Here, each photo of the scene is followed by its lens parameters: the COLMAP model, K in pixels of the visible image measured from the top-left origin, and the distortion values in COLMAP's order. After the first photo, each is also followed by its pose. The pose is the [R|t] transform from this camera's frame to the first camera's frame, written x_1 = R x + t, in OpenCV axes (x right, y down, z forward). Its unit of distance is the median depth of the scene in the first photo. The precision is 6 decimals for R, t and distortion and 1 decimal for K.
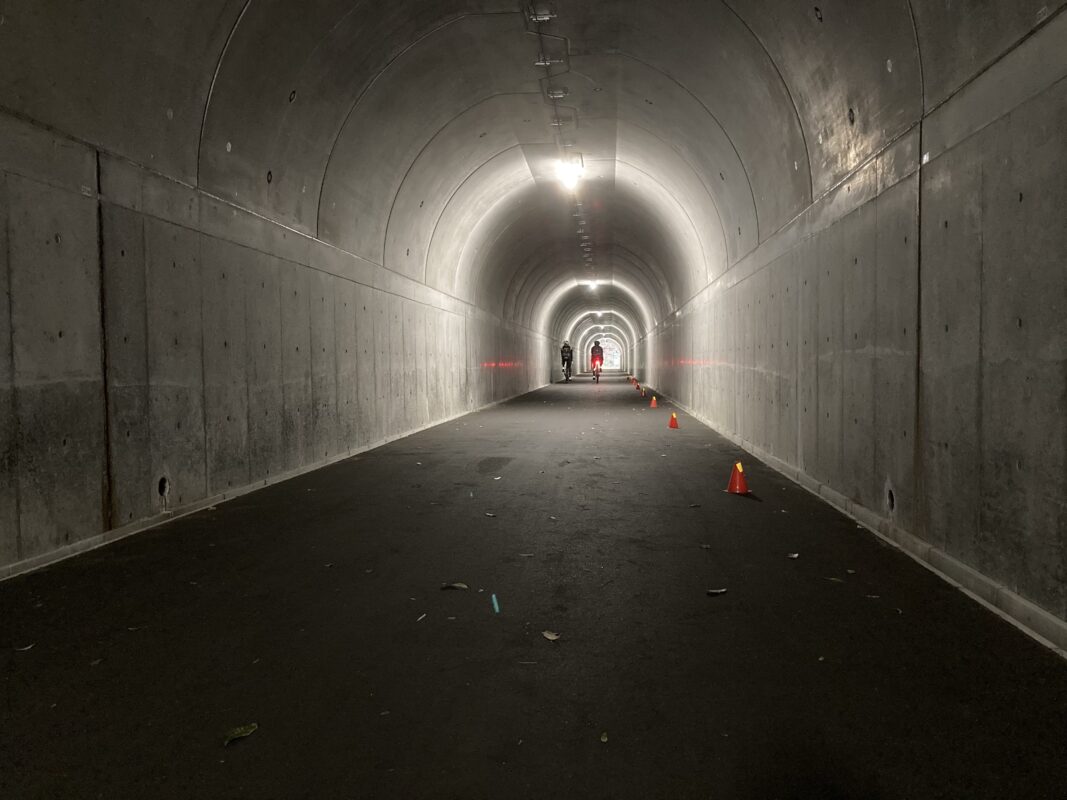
lens RADIAL K [[849.6, 0, 533.5], [0, 849.6, 400.0], [0, 0, 1]] dist [-0.000825, -0.013357]
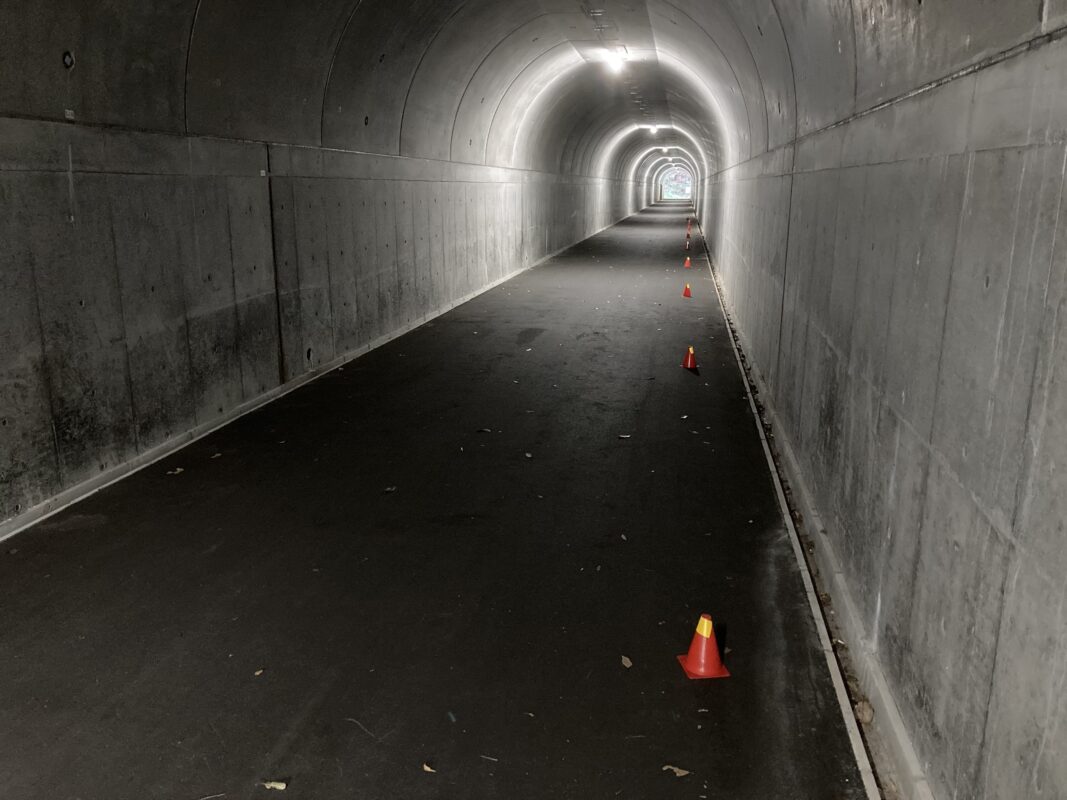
lens RADIAL K [[851.9, 0, 535.8], [0, 851.9, 399.0], [0, 0, 1]] dist [0.016228, 0.001483]
pose [[0.996772, 0.034695, -0.072405, 0.085974], [-0.019394, 0.979152, 0.202199, -0.131496], [0.077911, -0.200142, 0.976664, -0.472407]]
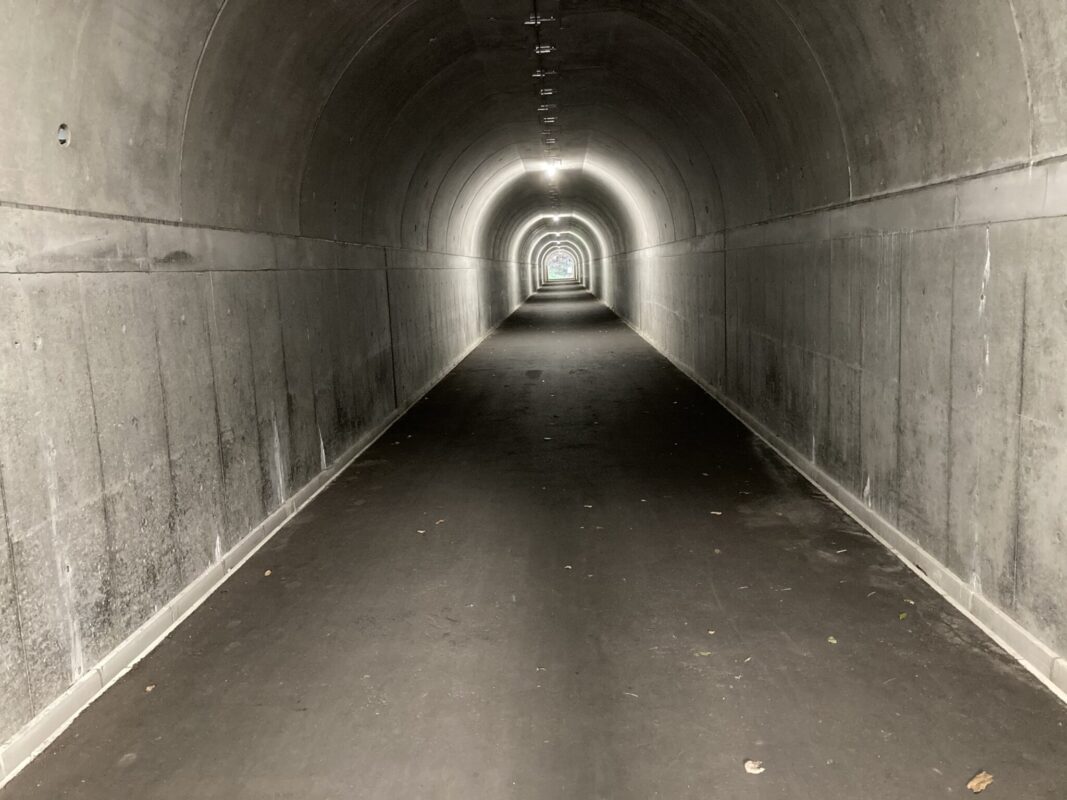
lens RADIAL K [[849.6, 0, 533.5], [0, 849.6, 400.0], [0, 0, 1]] dist [-0.000825, -0.013357]
pose [[0.997755, -0.041578, 0.052504, -0.194122], [0.035579, 0.993247, 0.110430, -0.096941], [-0.056741, -0.108314, 0.992496, -1.129243]]
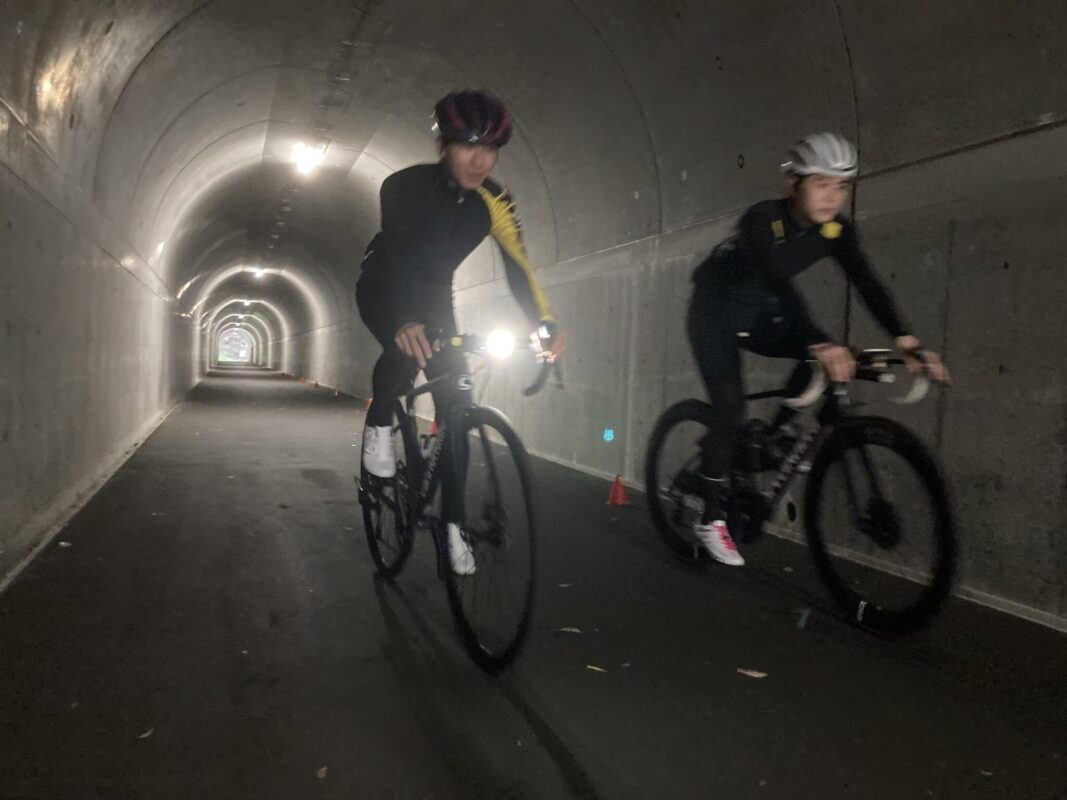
lens RADIAL K [[851.9, 0, 535.8], [0, 851.9, 399.0], [0, 0, 1]] dist [0.016228, 0.001483]
pose [[0.904096, 0.026266, 0.426522, -0.305086], [-0.027659, 0.999613, -0.002929, -0.014593], [-0.426434, -0.009149, 0.904472, 0.098558]]
